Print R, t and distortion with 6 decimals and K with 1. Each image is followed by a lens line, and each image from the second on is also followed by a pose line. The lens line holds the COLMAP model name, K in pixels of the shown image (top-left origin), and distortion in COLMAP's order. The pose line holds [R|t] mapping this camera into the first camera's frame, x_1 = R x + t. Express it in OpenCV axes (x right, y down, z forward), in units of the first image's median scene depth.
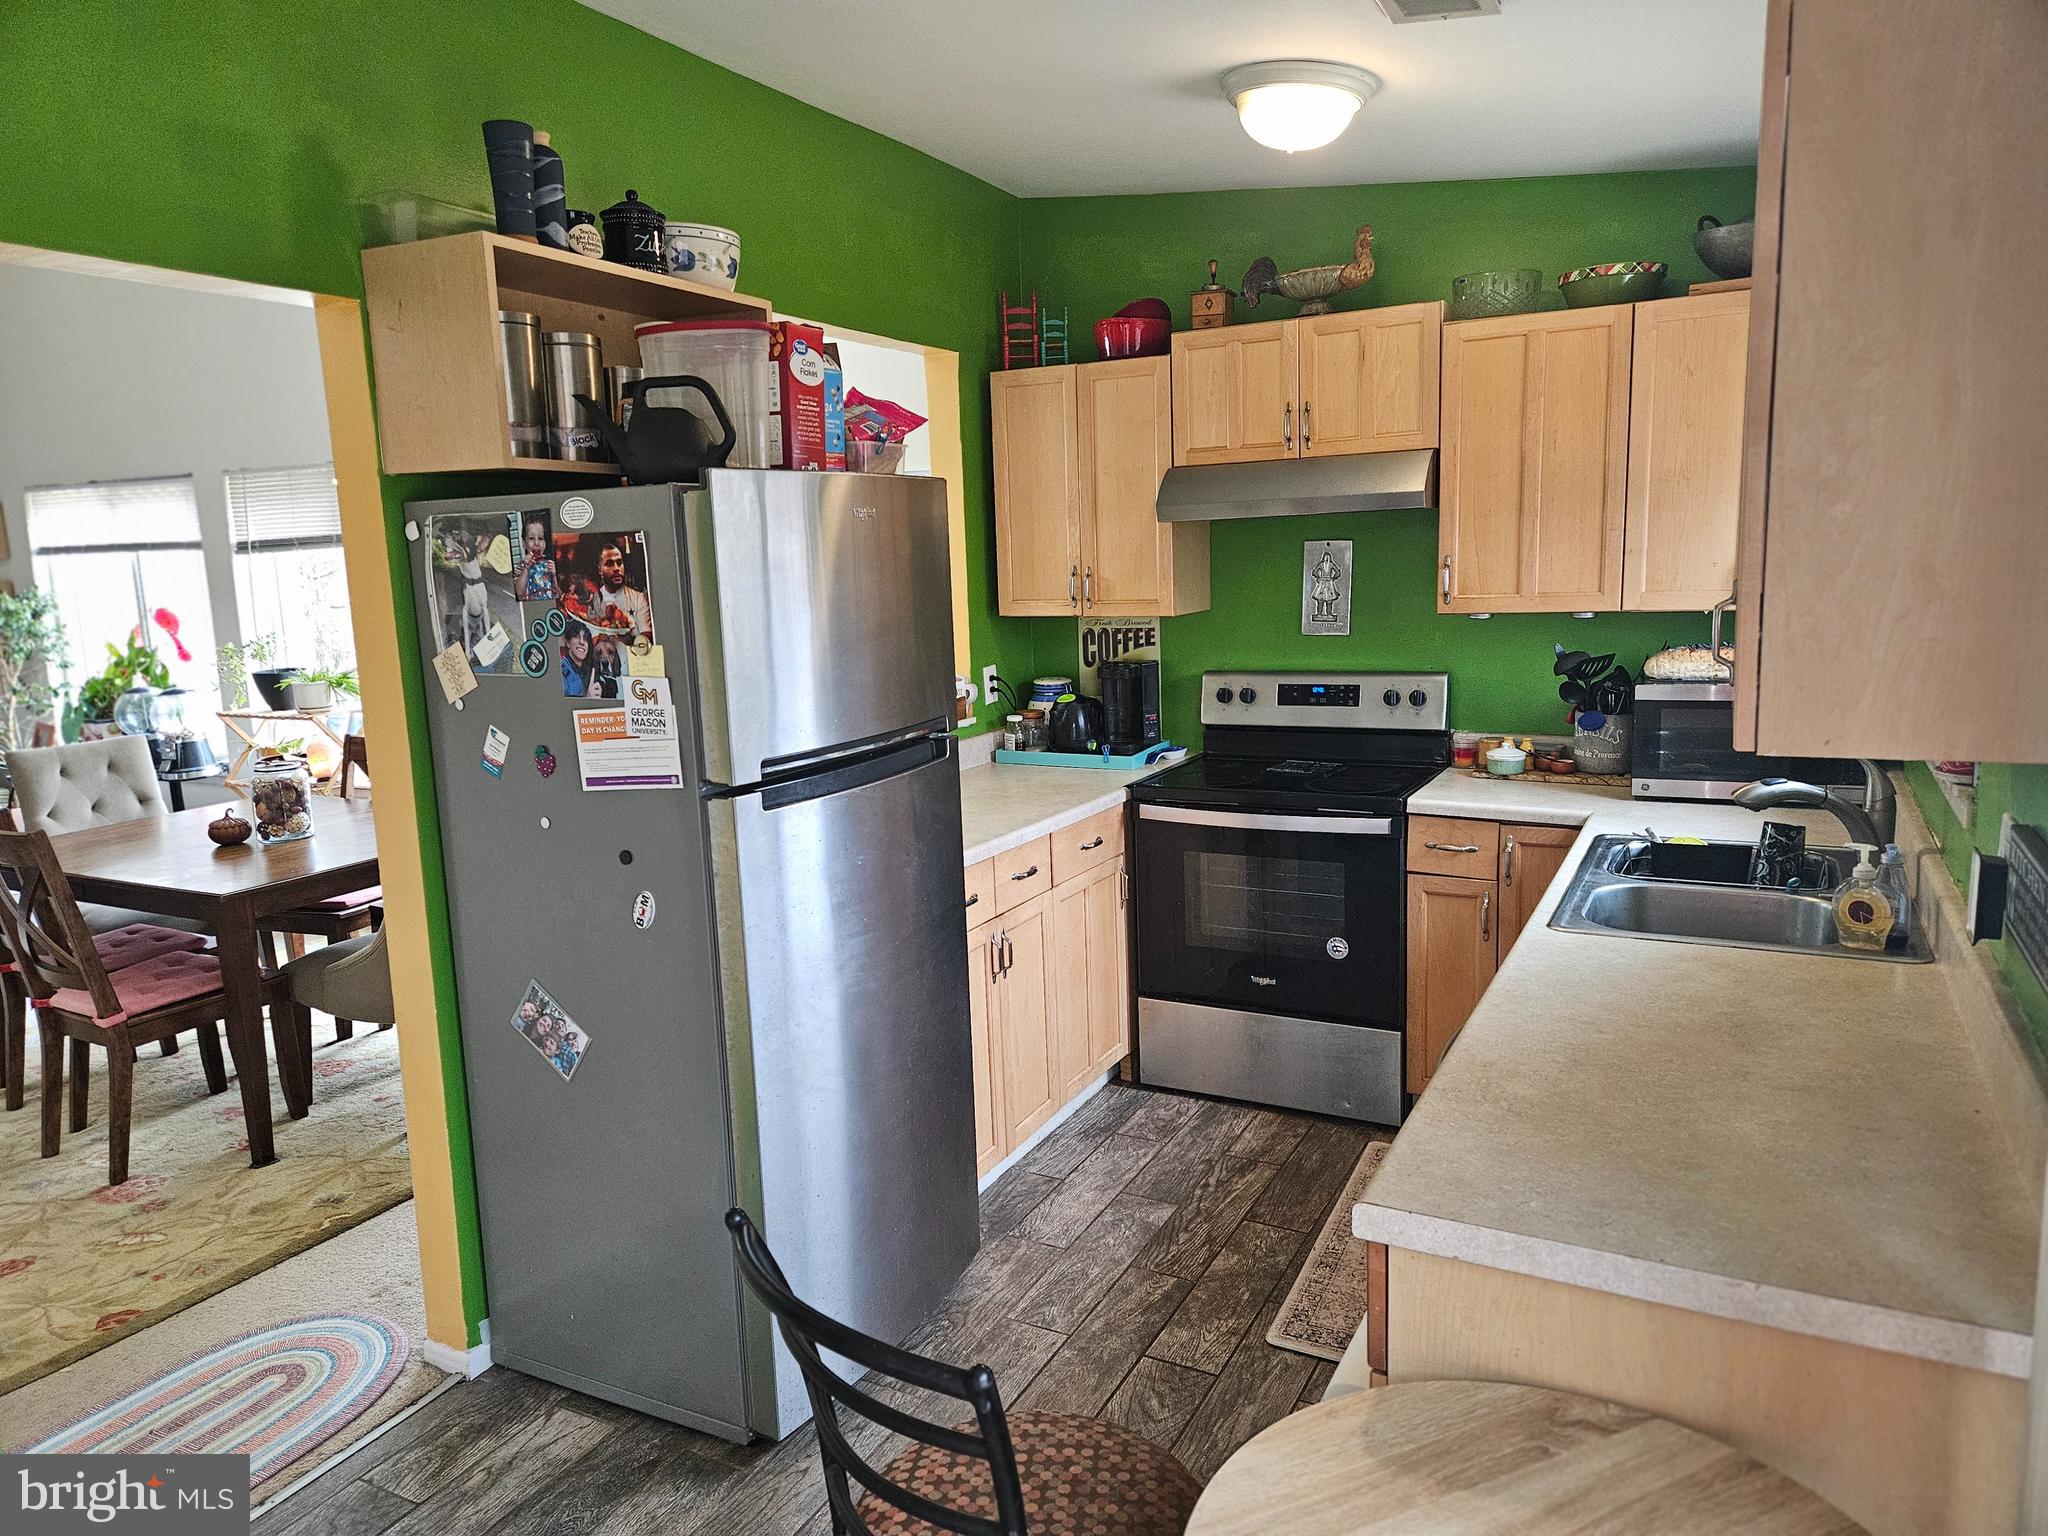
lens RADIAL K [[1367.4, 0, 1024.0], [0, 1367.4, 768.0], [0, 0, 1]] dist [0.114085, -0.117649]
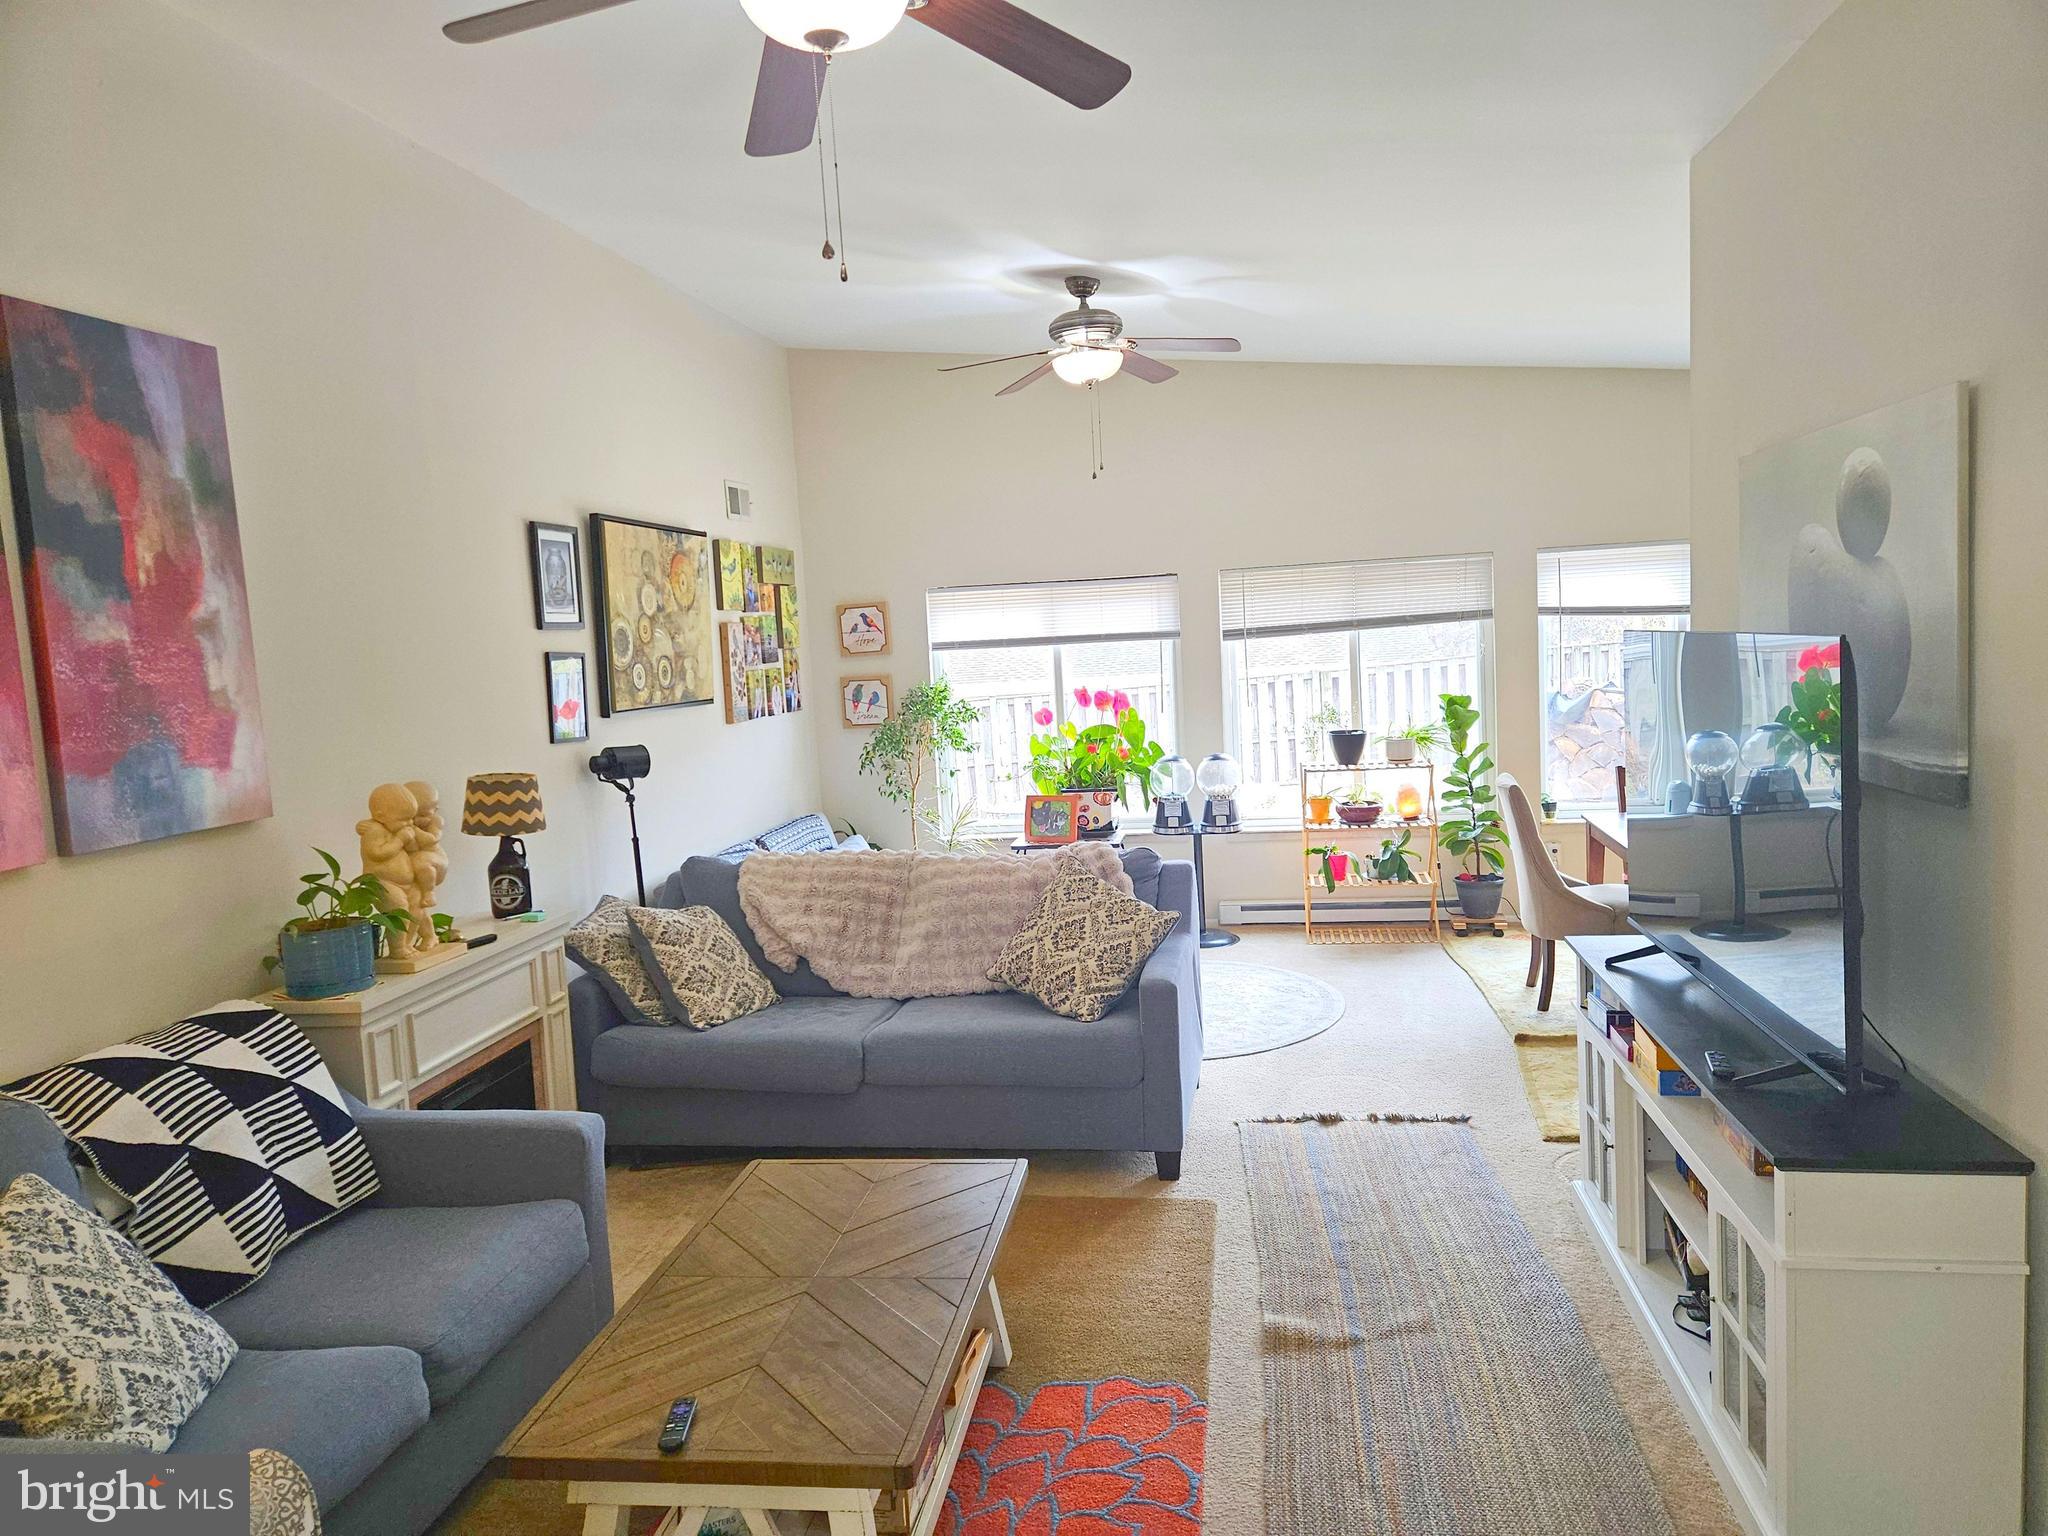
lens RADIAL K [[1367.4, 0, 1024.0], [0, 1367.4, 768.0], [0, 0, 1]] dist [0.114085, -0.117649]
pose [[0.947207, -0.054929, 0.315882, -1.057269], [0.077106, 0.995327, -0.058133, 0.003161], [-0.311213, 0.079420, 0.947016, -0.004431]]
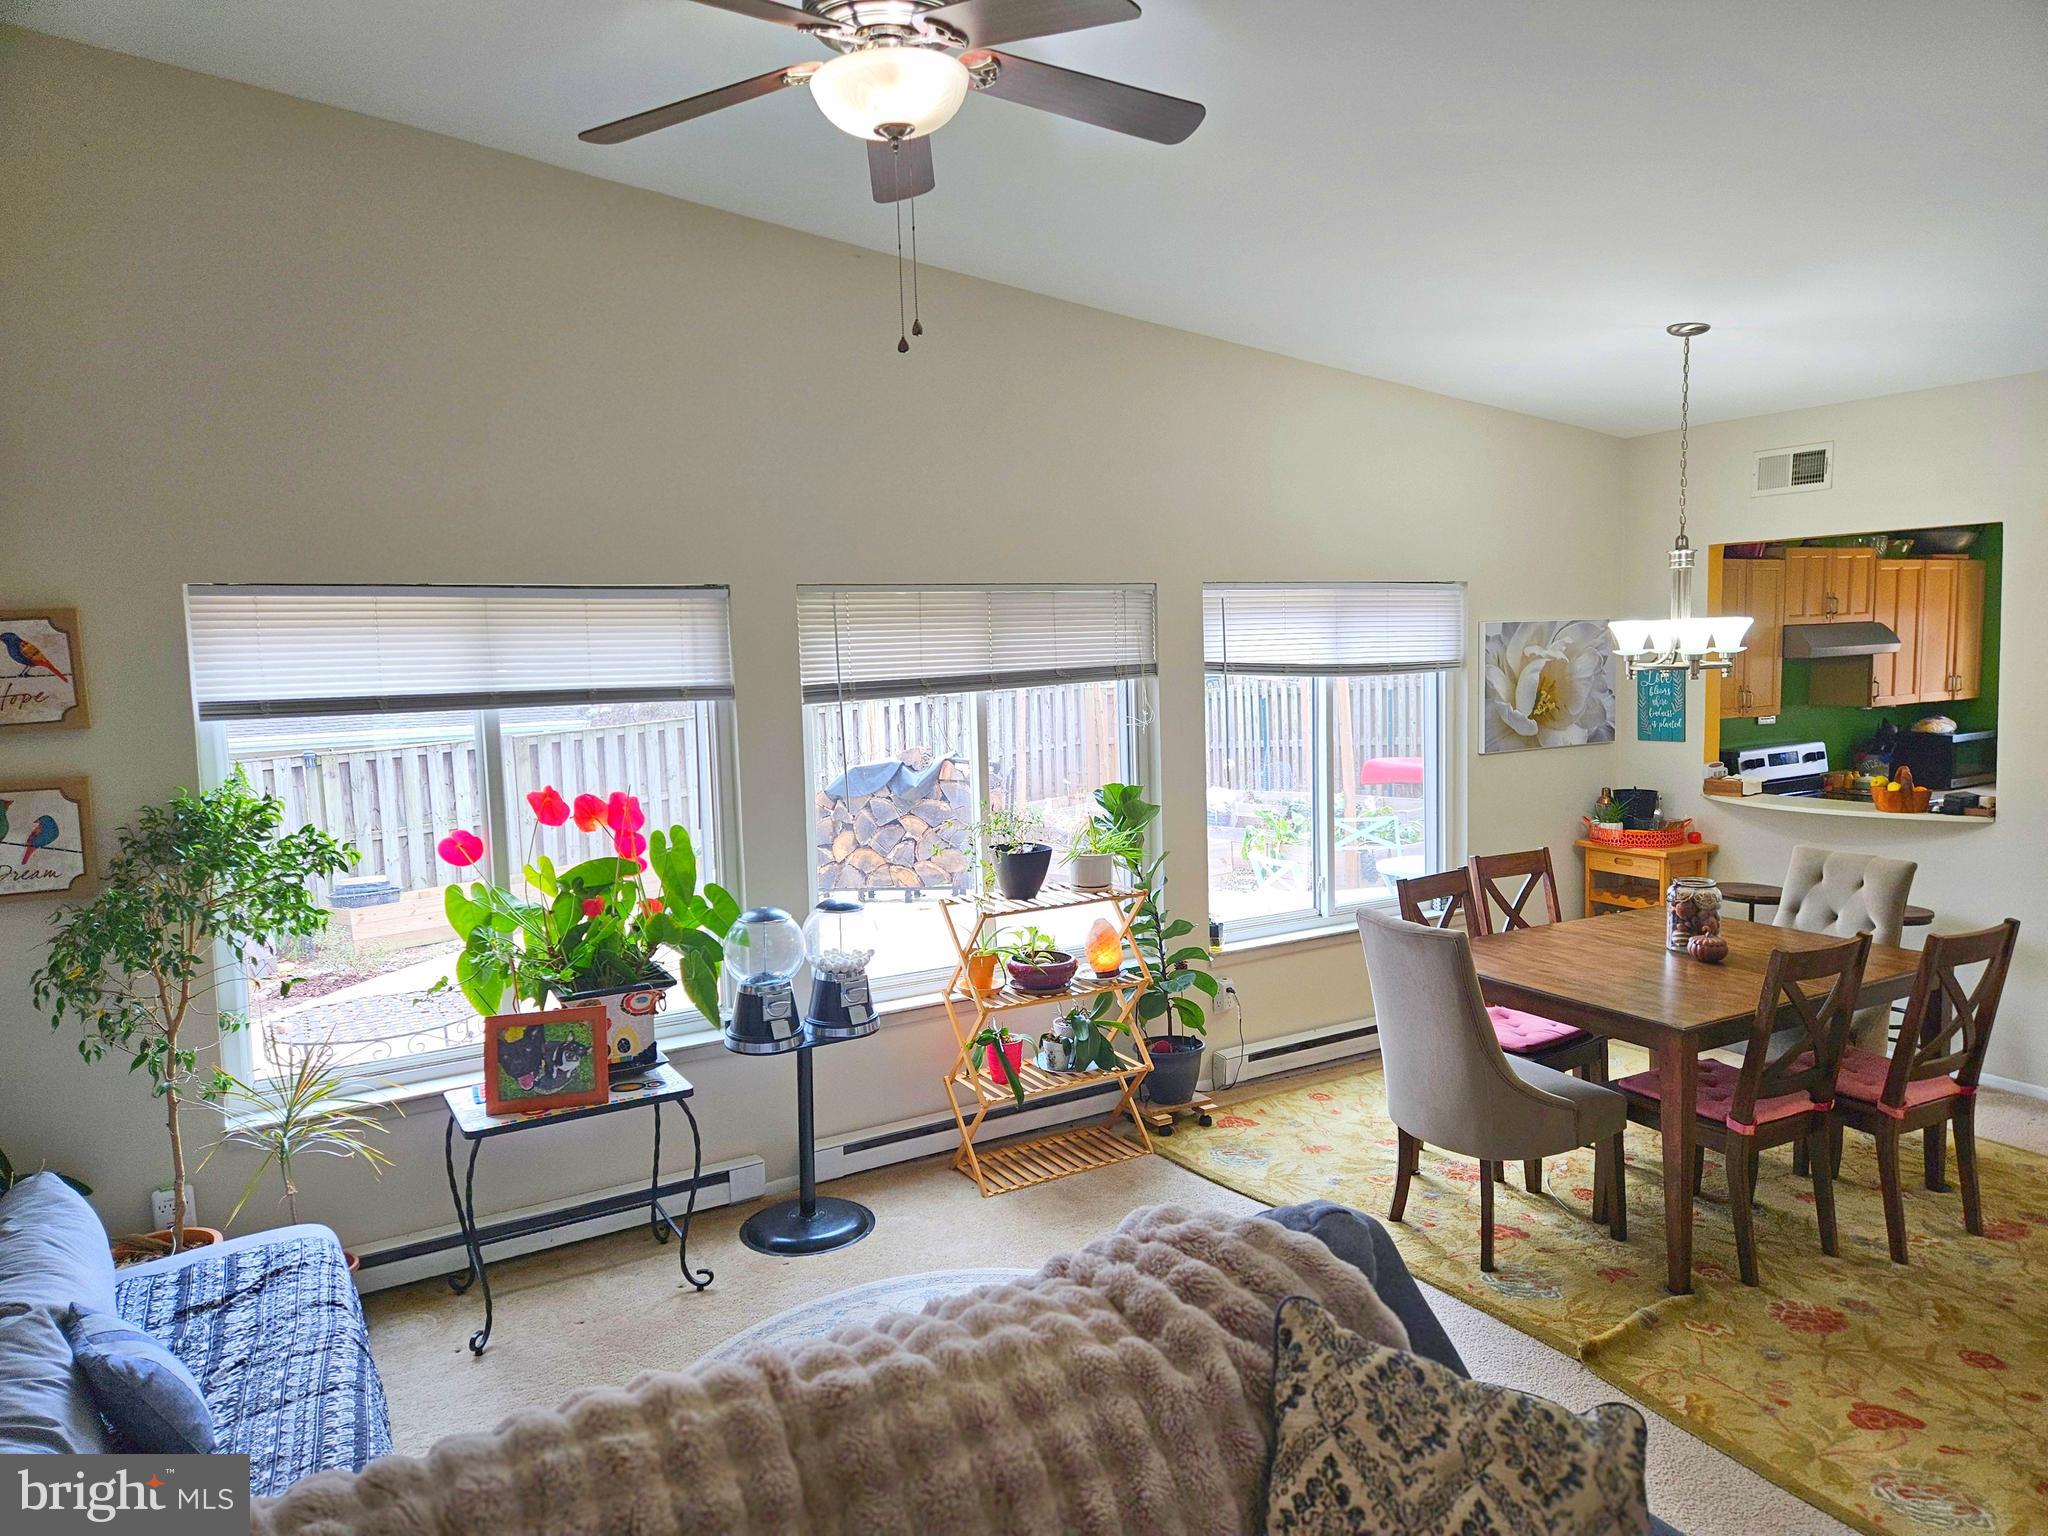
lens RADIAL K [[1367.4, 0, 1024.0], [0, 1367.4, 768.0], [0, 0, 1]] dist [0.114085, -0.117649]
pose [[0.514659, -0.063699, 0.855026, -1.059307], [0.148355, 0.988811, -0.015632, -0.093610], [-0.844463, 0.134893, 0.518350, 0.554077]]
